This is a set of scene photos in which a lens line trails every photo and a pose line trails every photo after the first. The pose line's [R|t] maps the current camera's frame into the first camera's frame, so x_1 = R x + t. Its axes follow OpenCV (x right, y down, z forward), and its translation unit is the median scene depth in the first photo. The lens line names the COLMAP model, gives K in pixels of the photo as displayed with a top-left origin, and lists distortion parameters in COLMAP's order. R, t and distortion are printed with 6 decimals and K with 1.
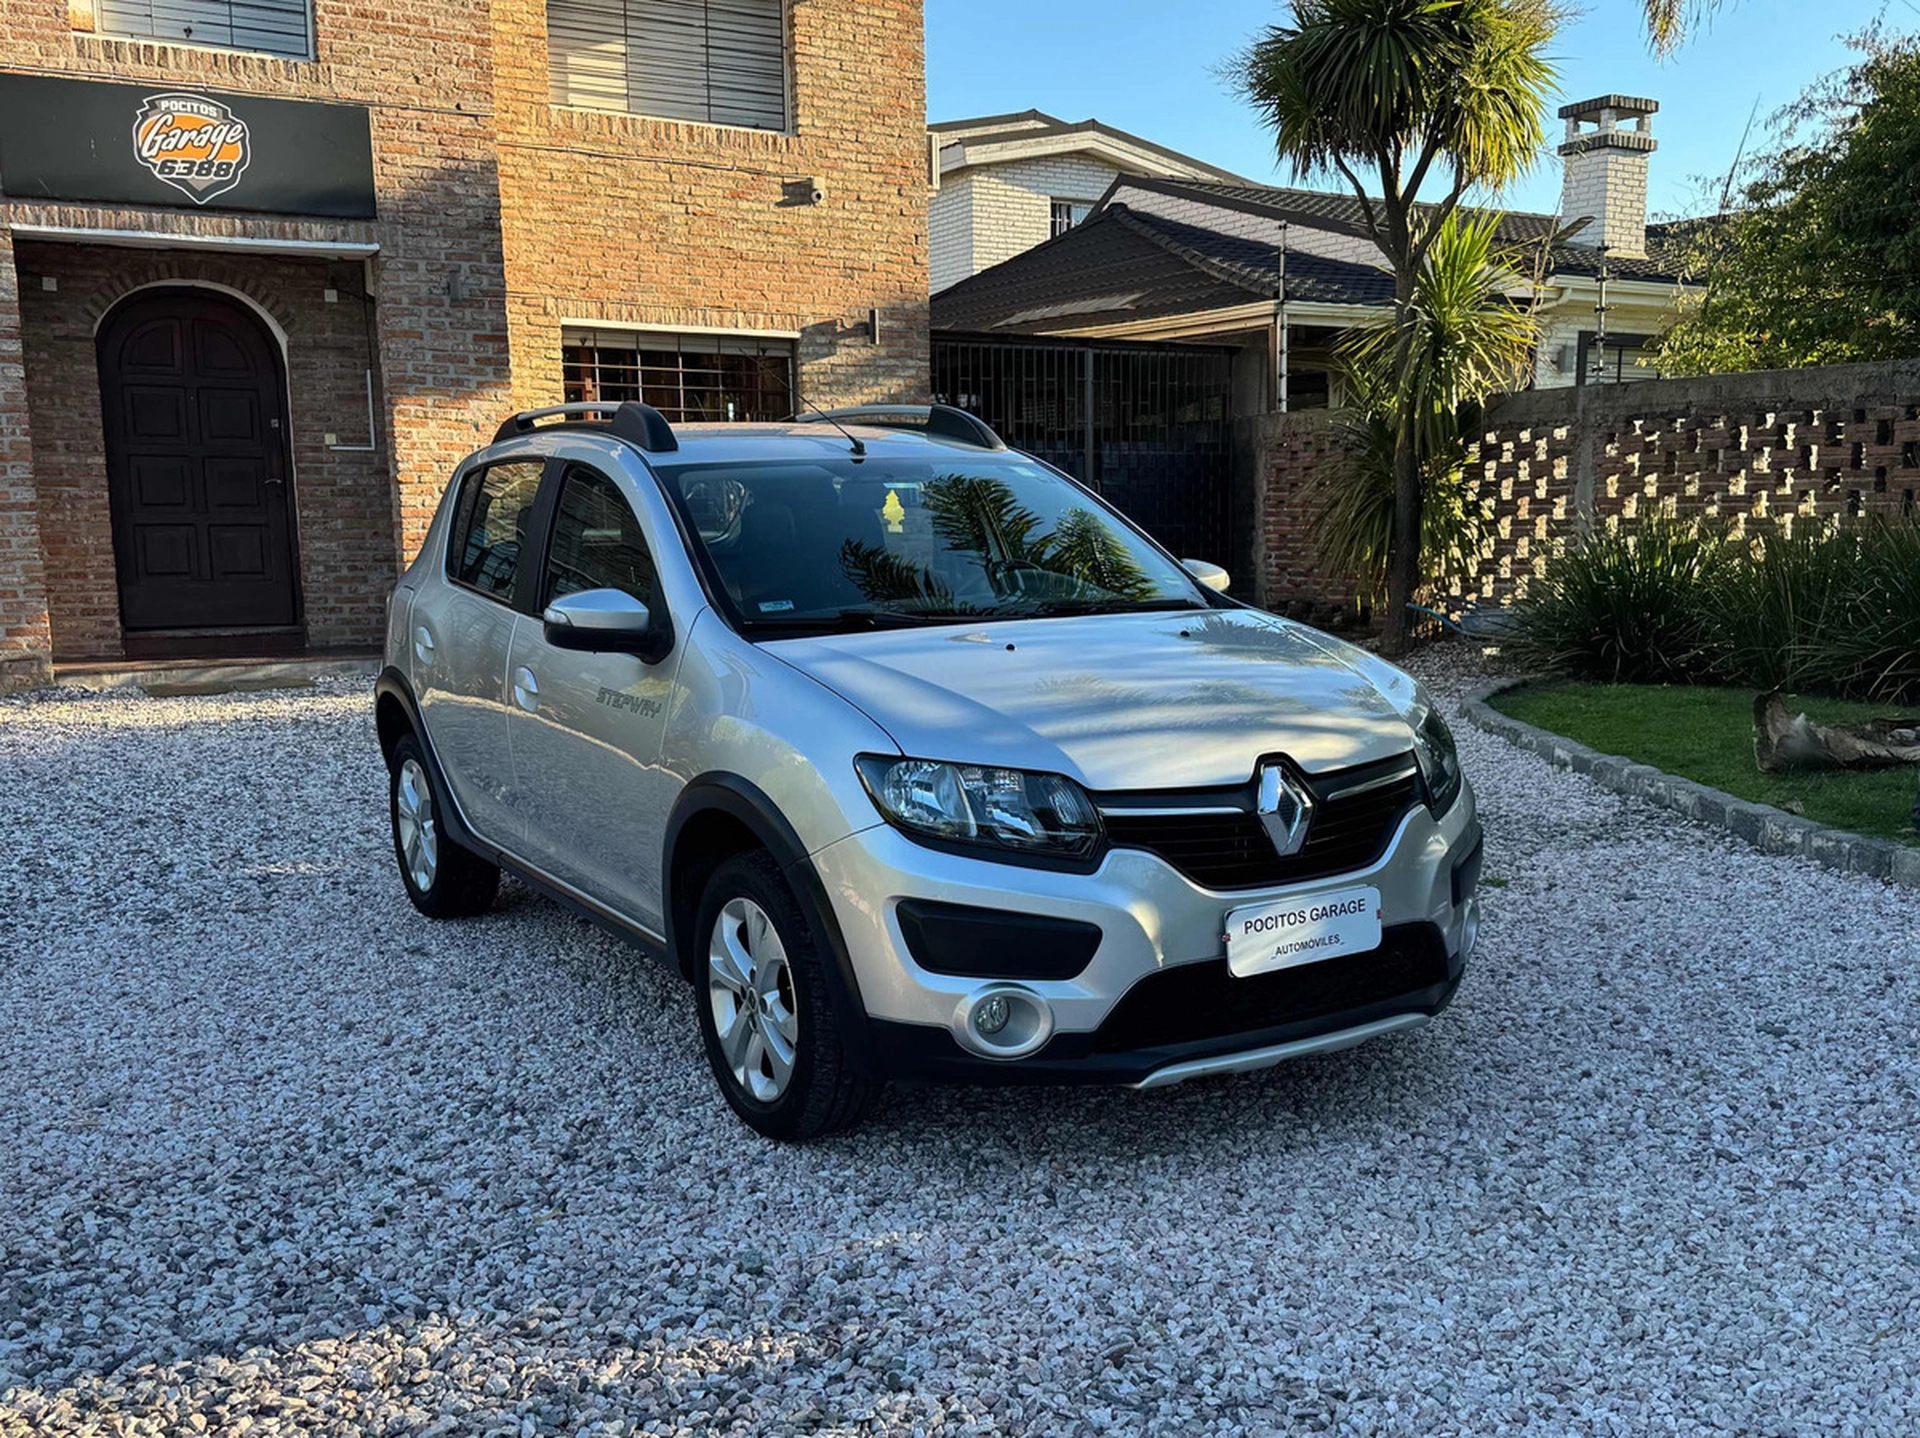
lens RADIAL K [[1940.8, 0, 1008.6], [0, 1940.8, 848.2], [0, 0, 1]] dist [0.102563, -0.165196]
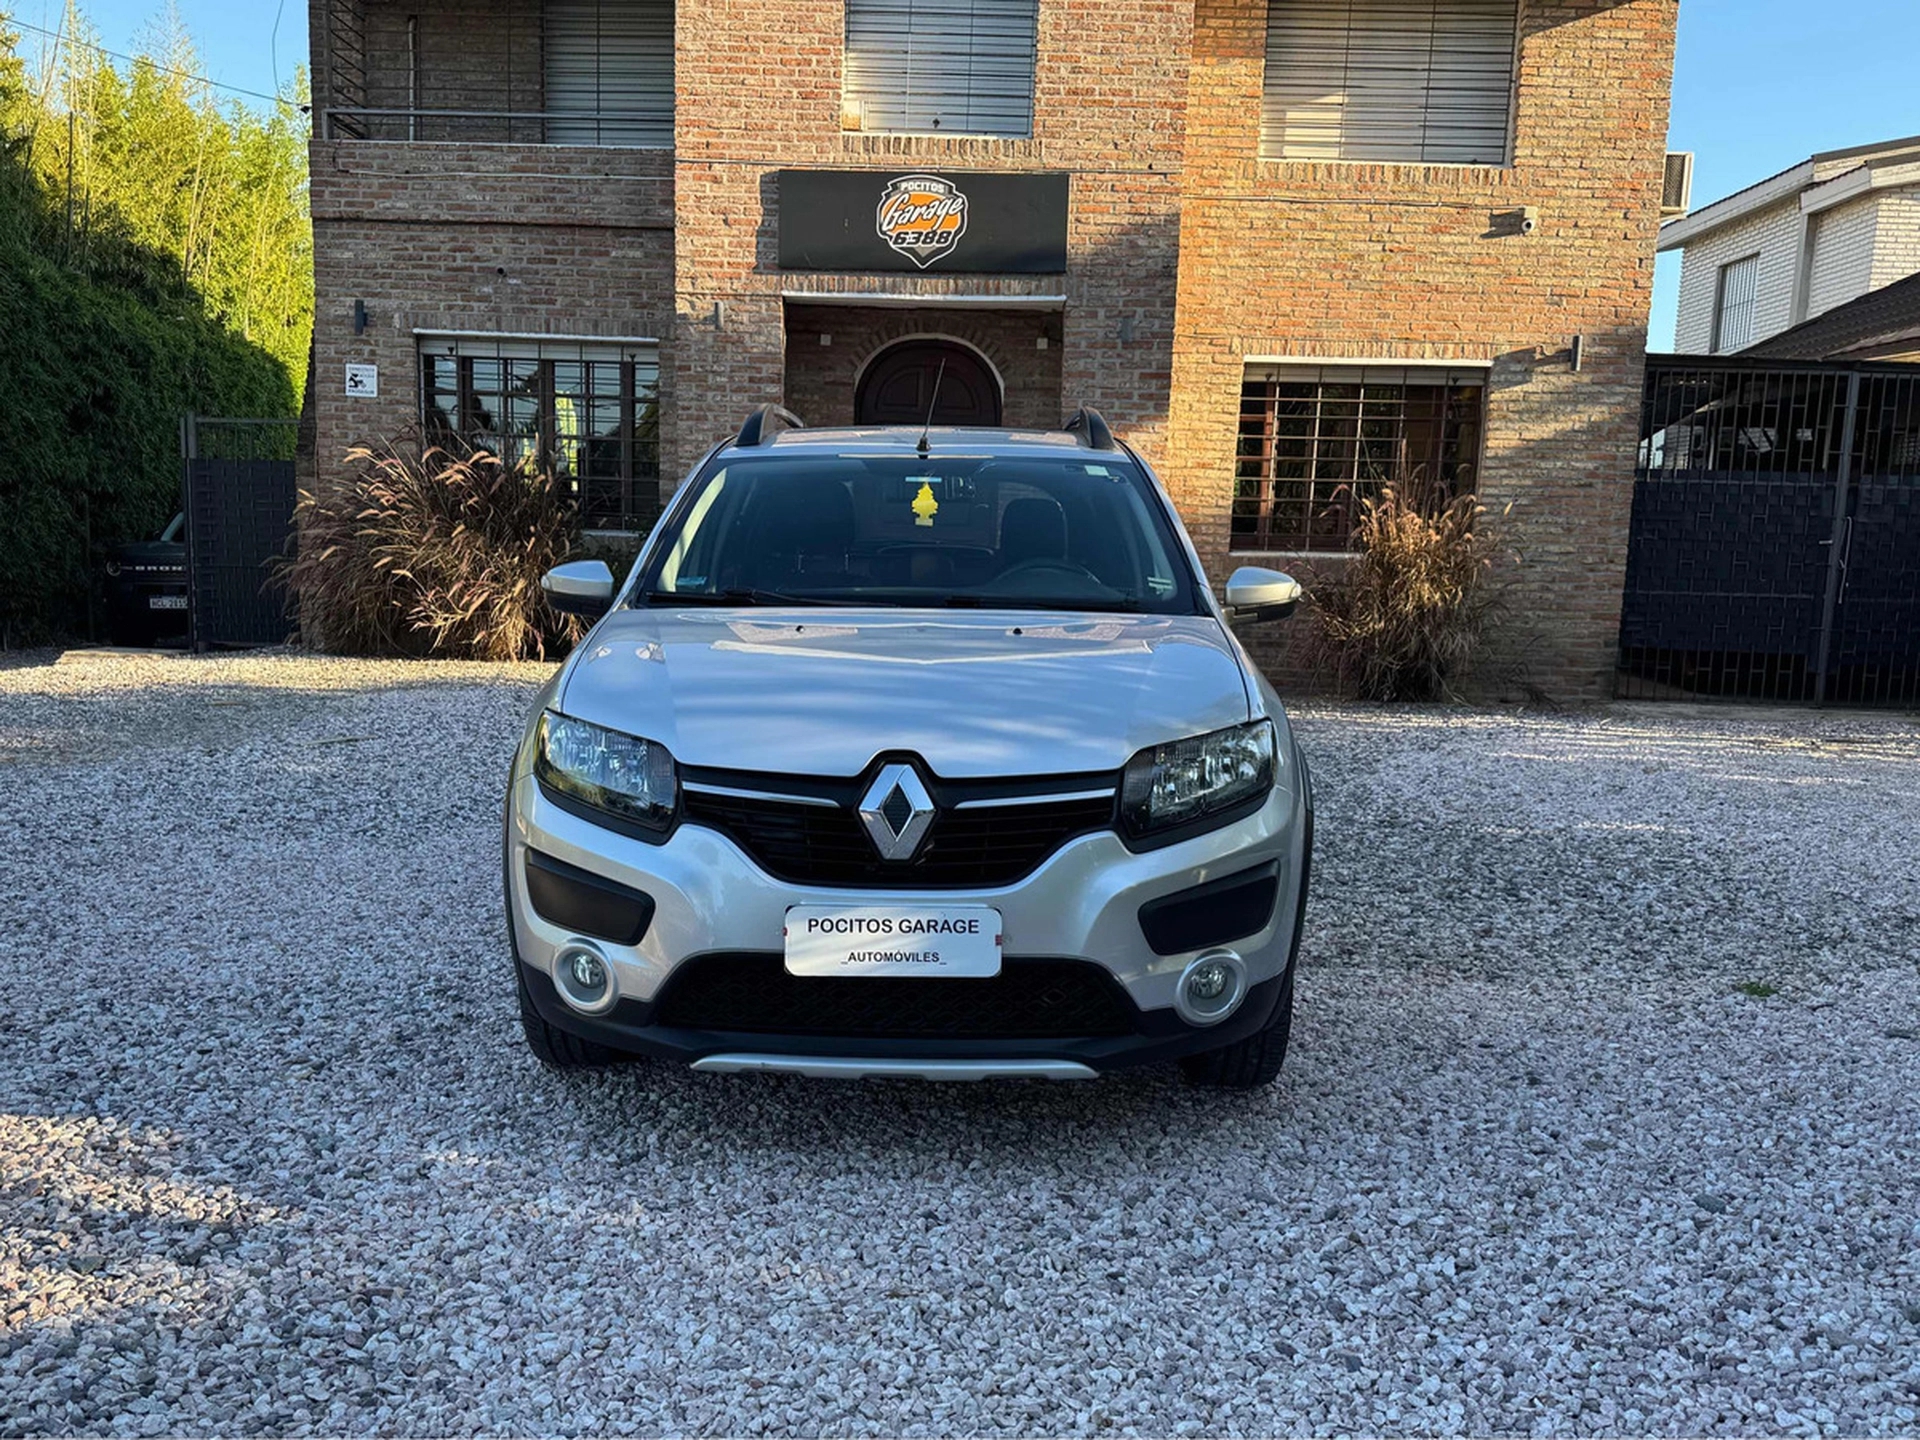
lens RADIAL K [[1732.2, 0, 917.2], [0, 1732.2, 829.3], [0, 0, 1]] dist [0.211060, -0.424763]
pose [[0.825446, 0.124655, -0.550545, 0.337233], [-0.132667, 0.990834, 0.025436, -0.018534], [0.548669, 0.052043, 0.834418, 0.169546]]
